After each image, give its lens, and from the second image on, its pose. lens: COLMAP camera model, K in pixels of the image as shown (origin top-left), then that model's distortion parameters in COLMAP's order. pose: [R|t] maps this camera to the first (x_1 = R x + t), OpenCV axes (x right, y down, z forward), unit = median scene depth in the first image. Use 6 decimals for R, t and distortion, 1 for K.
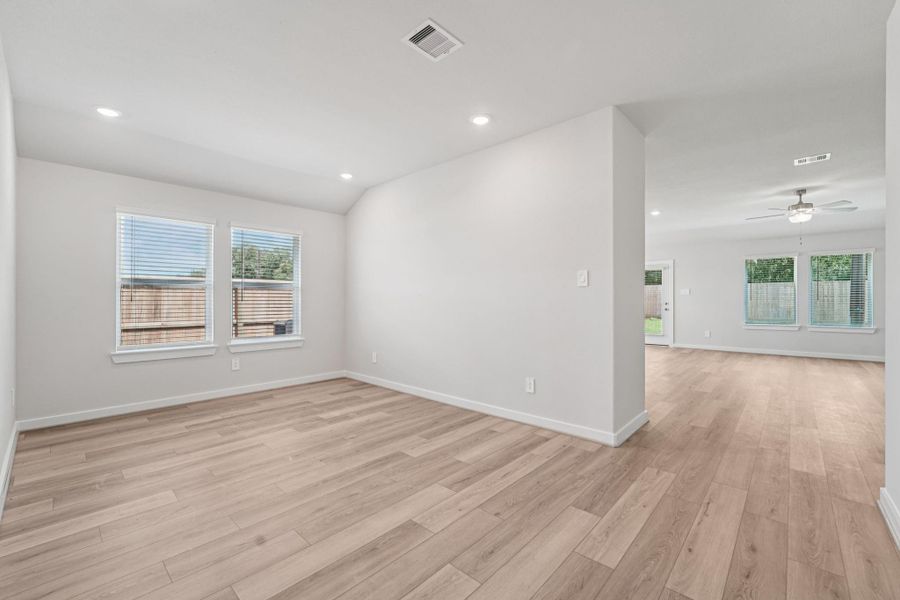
lens RADIAL K [[372.7, 0, 452.0], [0, 372.7, 299.6], [0, 0, 1]] dist [-0.012978, 0.000427]
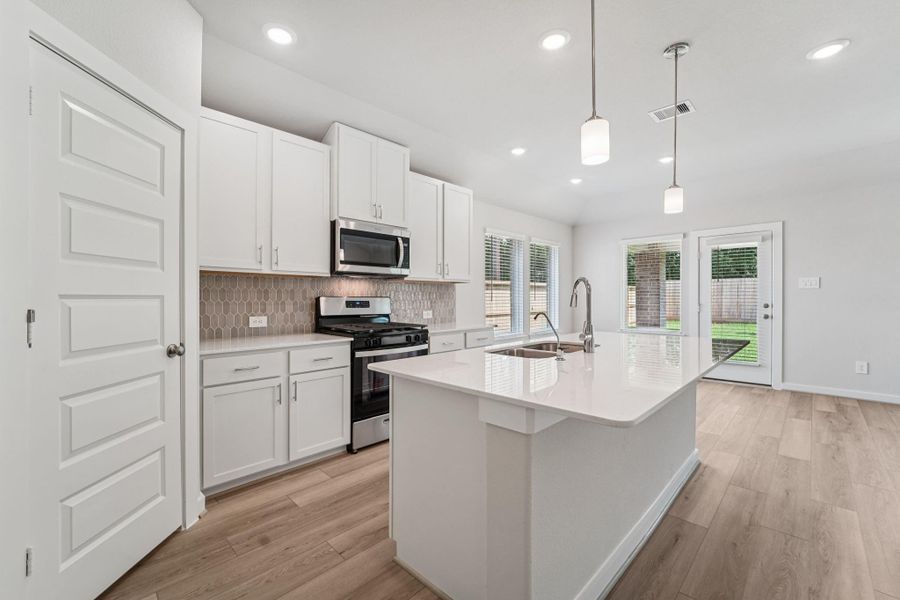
lens RADIAL K [[372.7, 0, 452.0], [0, 372.7, 299.6], [0, 0, 1]] dist [-0.012978, 0.000427]
pose [[0.999551, -0.002403, -0.029876, 0.156344], [0.002509, 0.999991, 0.003485, -0.000872], [0.029867, -0.003558, 0.999548, 0.491165]]
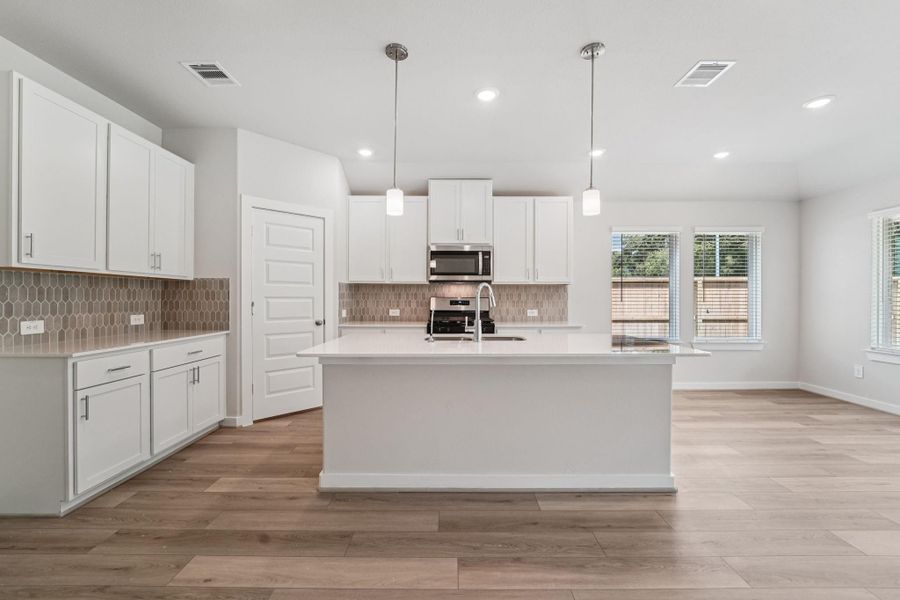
lens RADIAL K [[372.7, 0, 452.0], [0, 372.7, 299.6], [0, 0, 1]] dist [-0.012978, 0.000427]
pose [[0.677033, 0.003454, -0.735945, 0.437388], [-0.002016, 0.999994, 0.002839, -0.001128], [0.735950, -0.000439, 0.677036, 0.508861]]
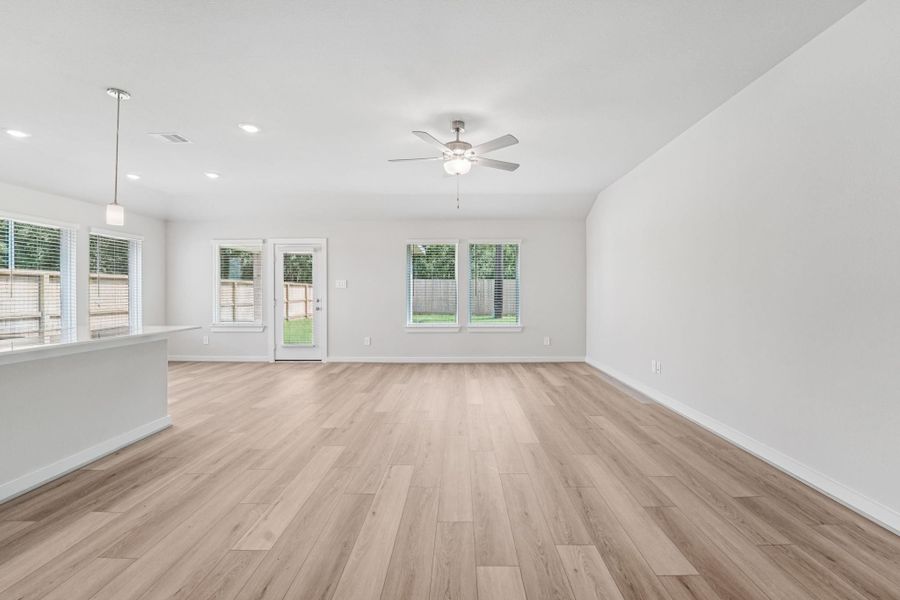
lens RADIAL K [[379.6, 0, 455.8], [0, 379.6, 295.7], [0, 0, 1]] dist [-0.019551, -0.000195]
pose [[0.741339, -0.002652, 0.671125, 0.310089], [0.000308, 0.999993, 0.003611, -0.000761], [-0.671130, -0.002471, 0.741335, 0.317473]]
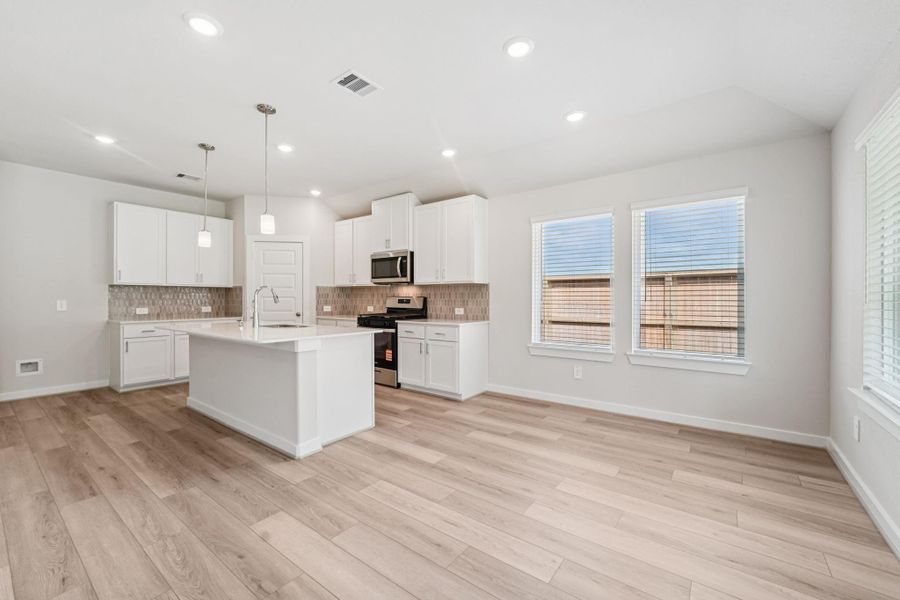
lens RADIAL K [[368.8, 0, 450.0], [0, 368.8, 300.0], [0, 0, 1]] dist [-0.000787, 0.000047]
pose [[0.098804, 0.005316, -0.995093, 0.673470], [-0.000458, 0.999986, 0.005296, -0.000592], [0.995107, -0.000067, 0.098805, 0.901798]]
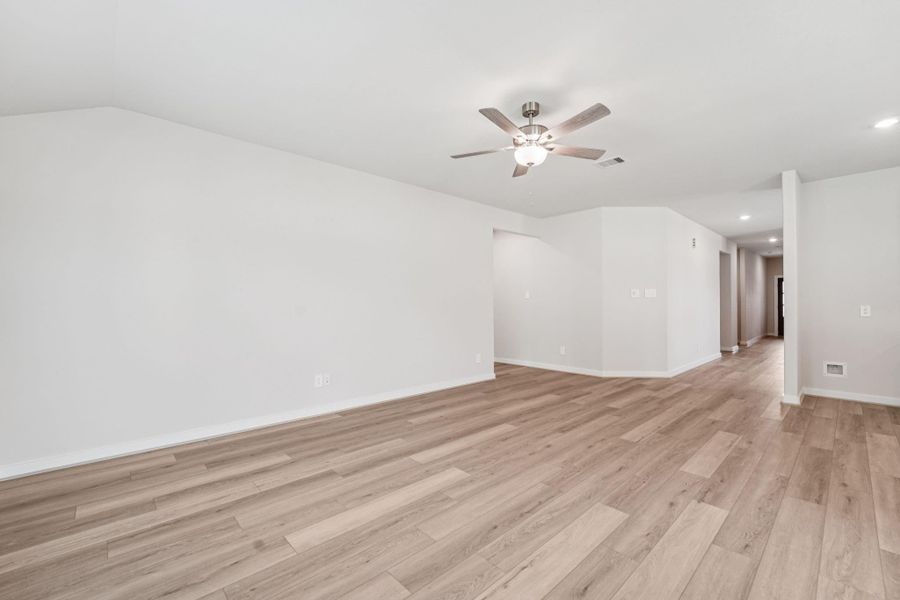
lens RADIAL K [[375.5, 0, 447.3], [0, 375.5, 303.3], [0, 0, 1]] dist [-0.008986, 0.000560]
pose [[-0.996946, 0.005098, 0.077921, 0.629966], [0.004806, 0.999981, -0.003940, -0.001507], [-0.077940, -0.003553, -0.996952, 0.956558]]
